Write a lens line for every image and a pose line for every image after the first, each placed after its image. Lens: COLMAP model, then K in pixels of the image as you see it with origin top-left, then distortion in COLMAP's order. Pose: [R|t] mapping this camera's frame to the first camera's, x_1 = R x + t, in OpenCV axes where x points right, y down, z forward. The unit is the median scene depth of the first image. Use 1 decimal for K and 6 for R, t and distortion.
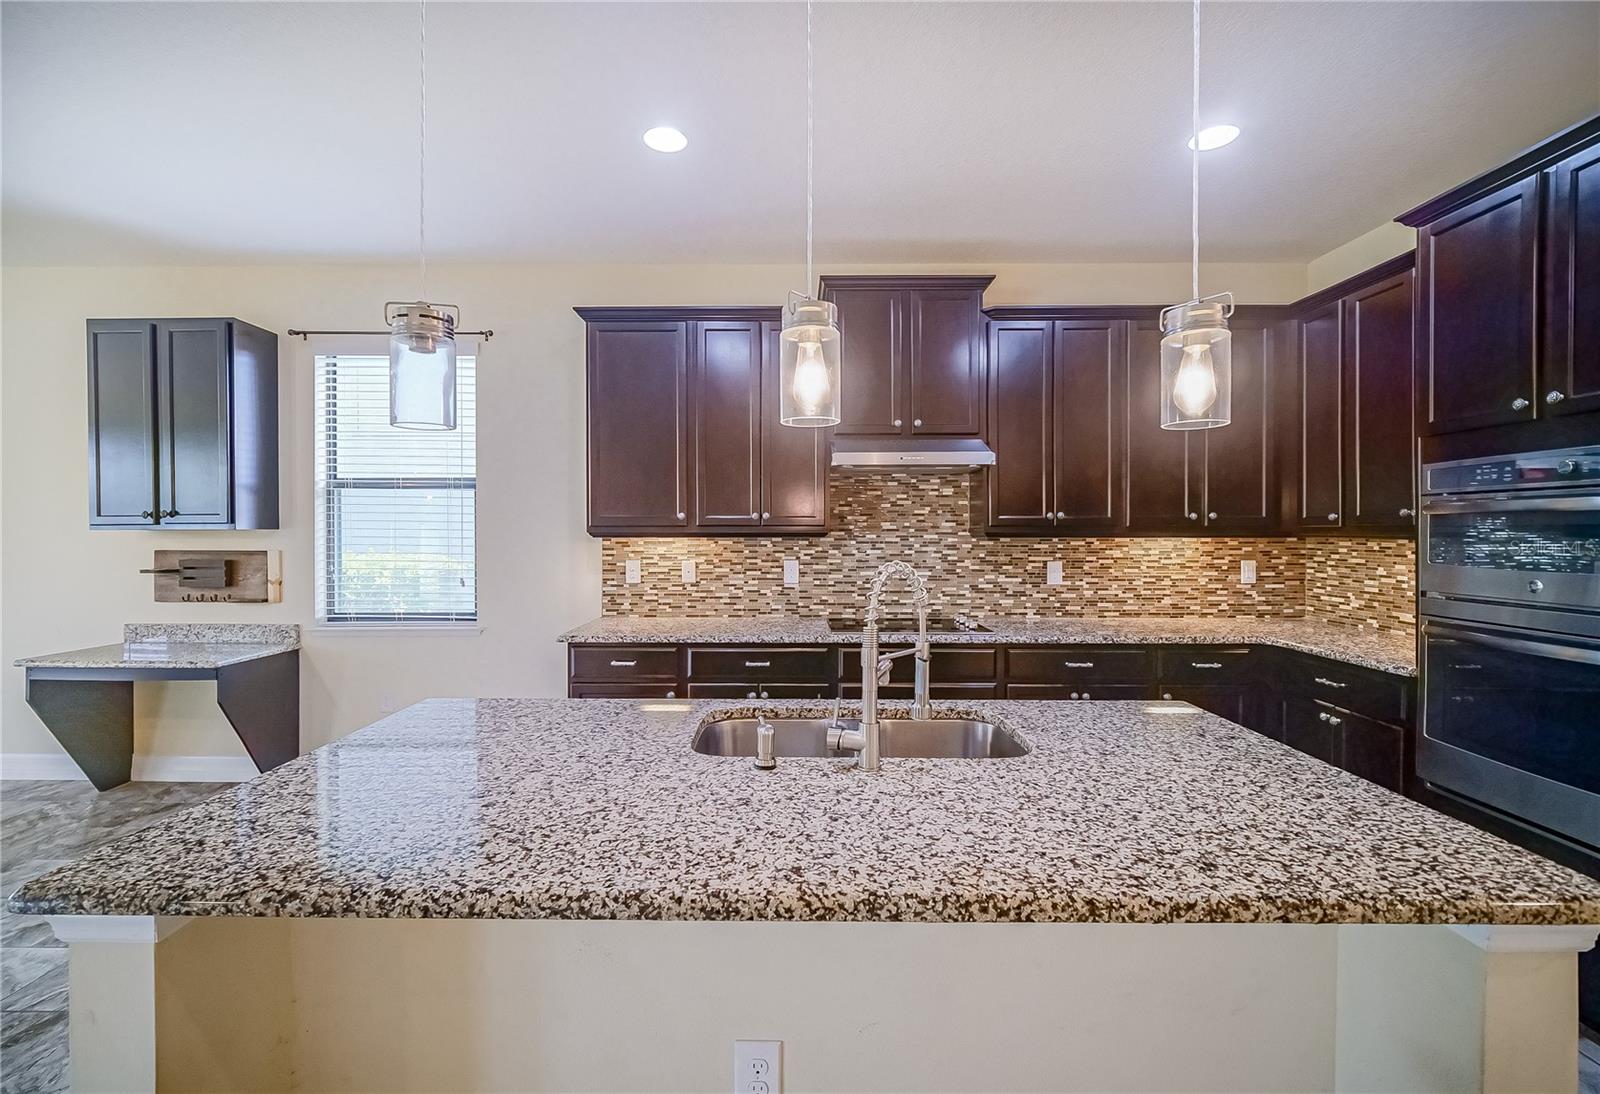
lens RADIAL K [[681.3, 0, 800.1], [0, 681.3, 539.0], [0, 0, 1]] dist [-0.002248, -0.000153]
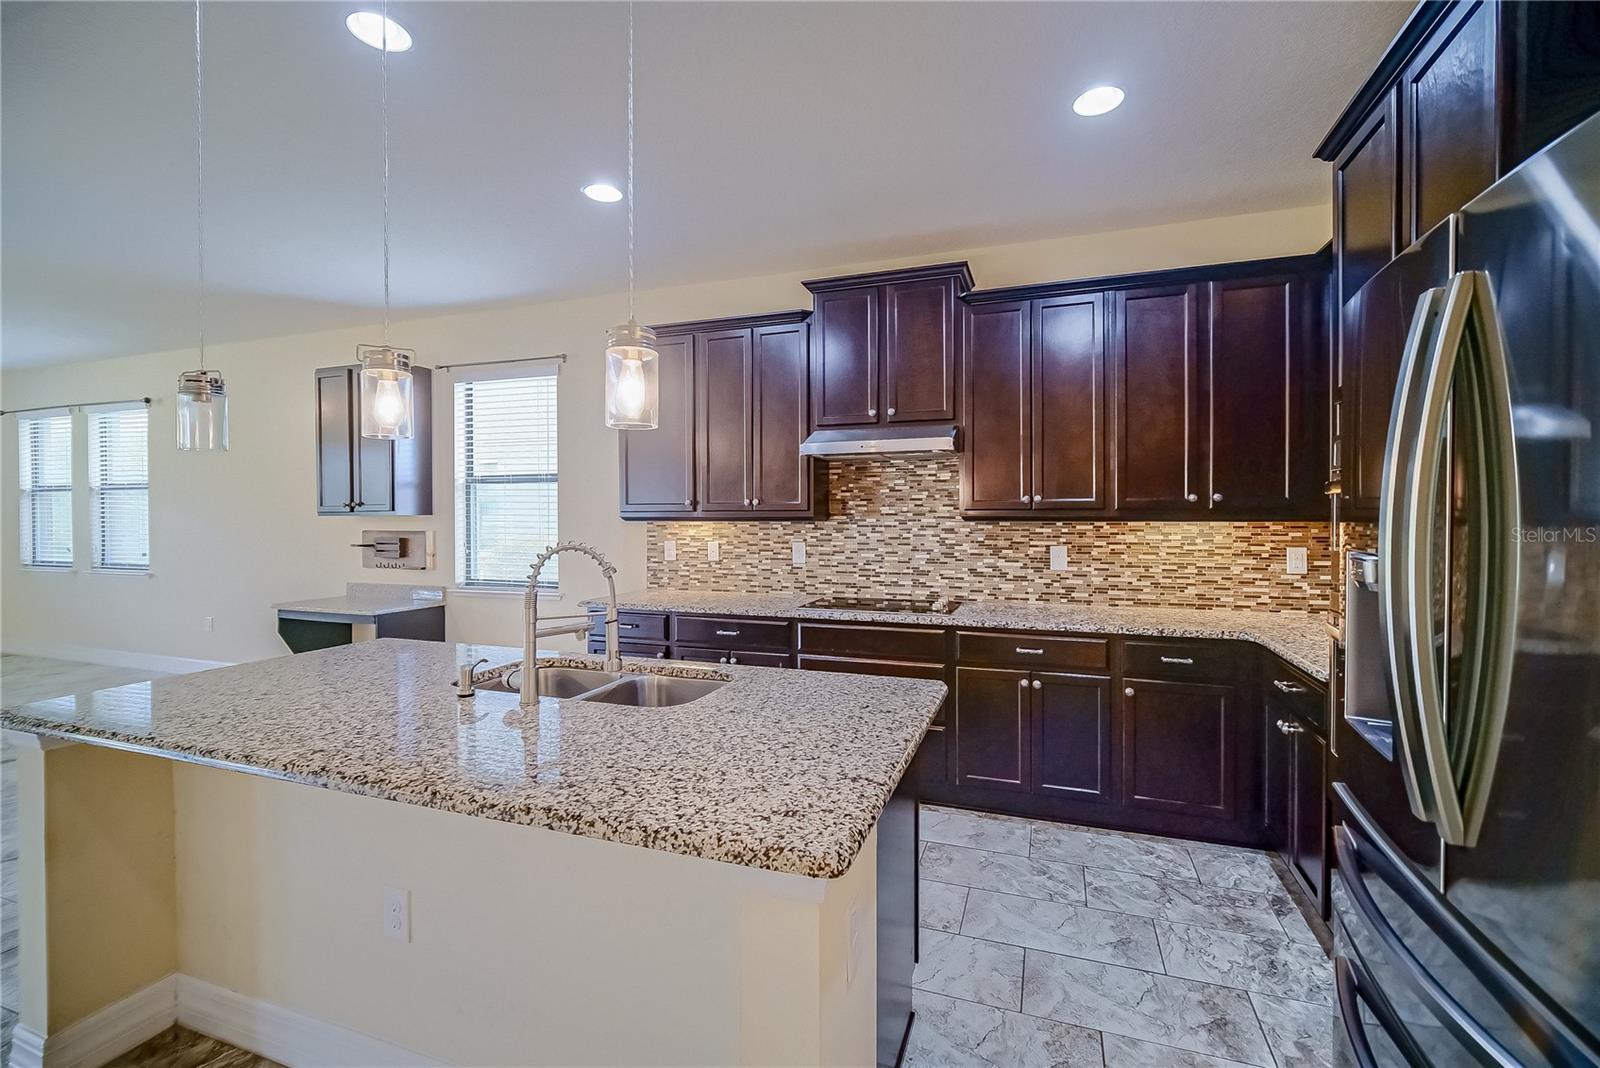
lens RADIAL K [[657.5, 0, 795.2], [0, 657.5, 518.3], [0, 0, 1]] dist [-0.002233, -0.000184]
pose [[0.949651, -0.001577, -0.313306, 0.311131], [-0.000364, 0.999981, -0.006137, -0.000585], [0.313310, 0.005942, 0.949632, -0.002803]]
